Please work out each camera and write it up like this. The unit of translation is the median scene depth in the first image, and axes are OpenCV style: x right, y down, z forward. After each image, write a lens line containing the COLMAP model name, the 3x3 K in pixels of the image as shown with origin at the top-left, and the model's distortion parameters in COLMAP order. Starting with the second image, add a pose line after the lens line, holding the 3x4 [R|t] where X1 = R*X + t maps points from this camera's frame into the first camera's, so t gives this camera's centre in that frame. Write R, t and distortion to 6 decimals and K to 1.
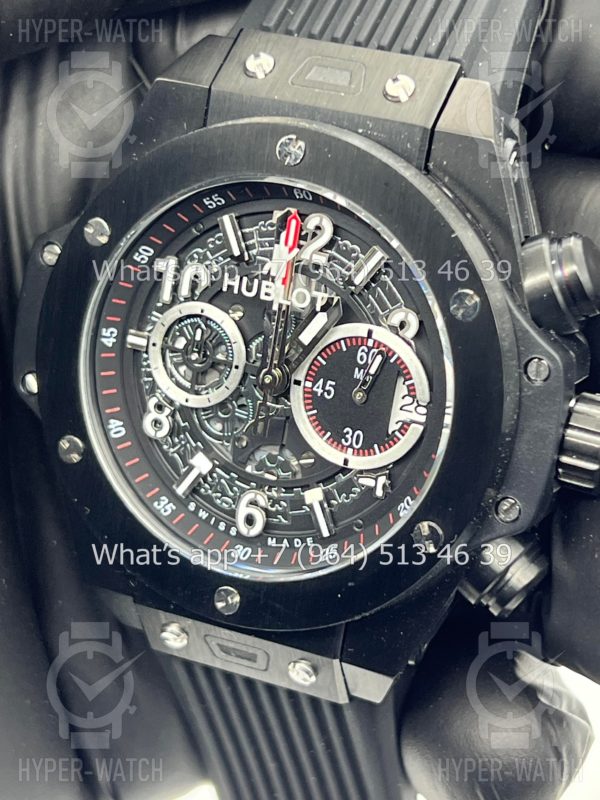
lens RADIAL K [[1847.6, 0, 298.7], [0, 1847.6, 401.6], [0, 0, 1]] dist [0.195913, 0.000000]
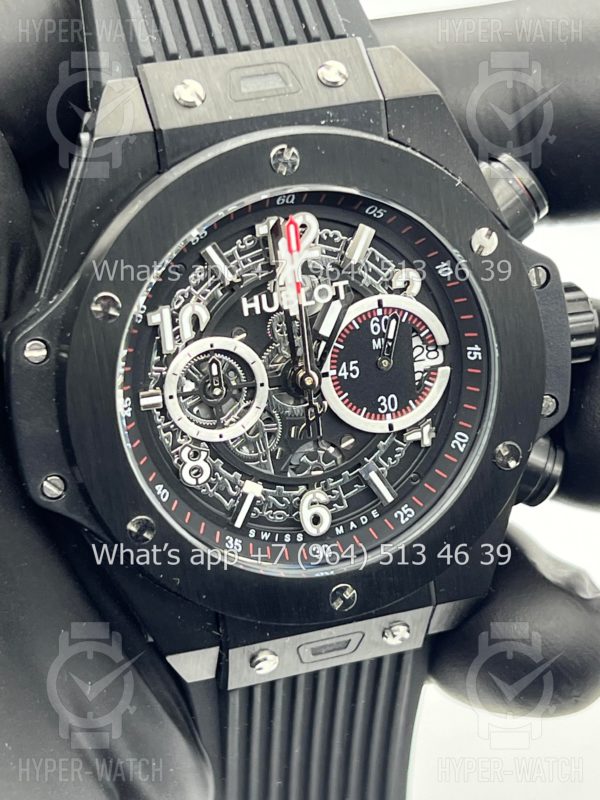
lens RADIAL K [[1847.6, 0, 297.6], [0, 1847.6, 397.8], [0, 0, 1]] dist [0.195913, 0.000000]
pose [[0.757943, -0.371041, 0.536518, -0.571566], [0.356294, 0.924428, 0.135971, -0.144435], [-0.546423, 0.088100, 0.832863, 0.150153]]
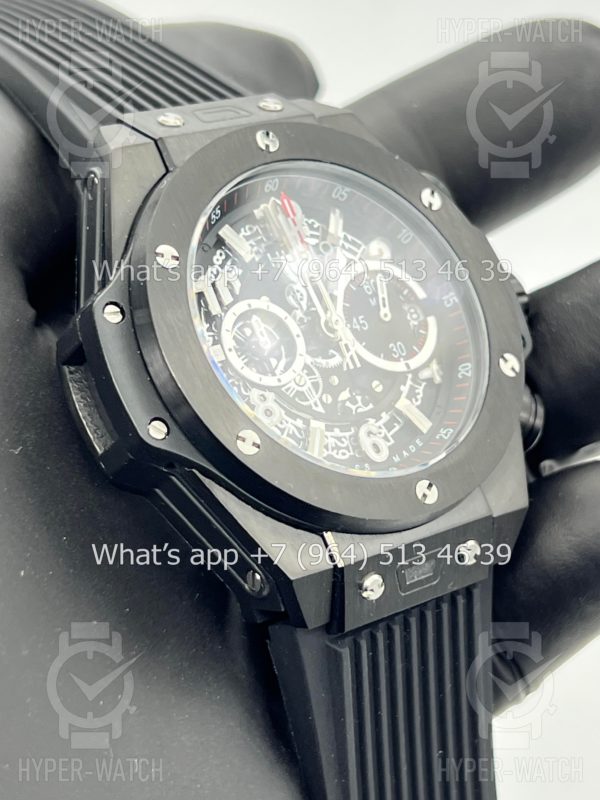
lens RADIAL K [[1847.6, 0, 301.3], [0, 1847.6, 393.1], [0, 0, 1]] dist [0.195913, 0.000000]
pose [[0.481229, -0.185660, 0.856708, -1.031682], [0.609017, 0.773743, -0.174416, 0.212119], [-0.630490, 0.605684, 0.485417, 0.472194]]
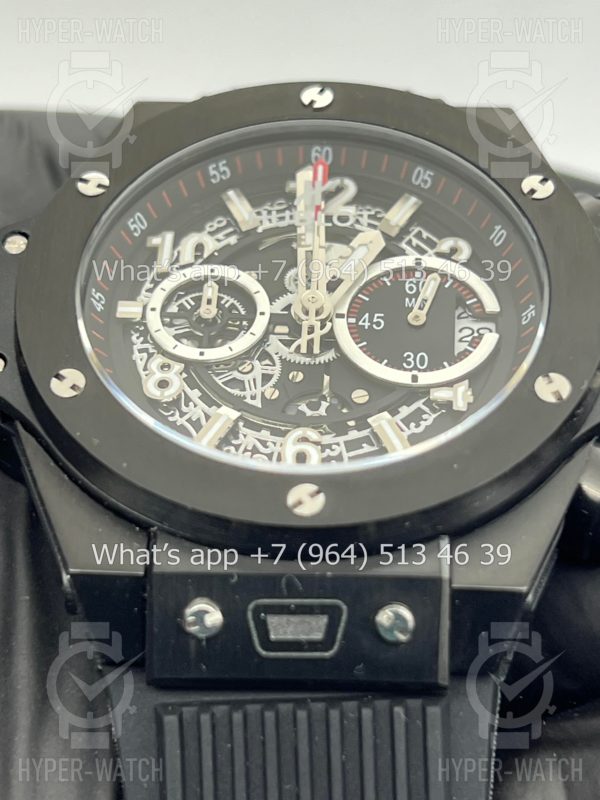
lens RADIAL K [[1847.6, 0, 294.3], [0, 1847.6, 405.5], [0, 0, 1]] dist [0.195913, 0.000000]
pose [[0.925096, 0.129602, 0.356932, -0.323881], [0.176859, 0.684734, -0.707008, 0.626164], [-0.336033, 0.717177, 0.610524, 0.510464]]
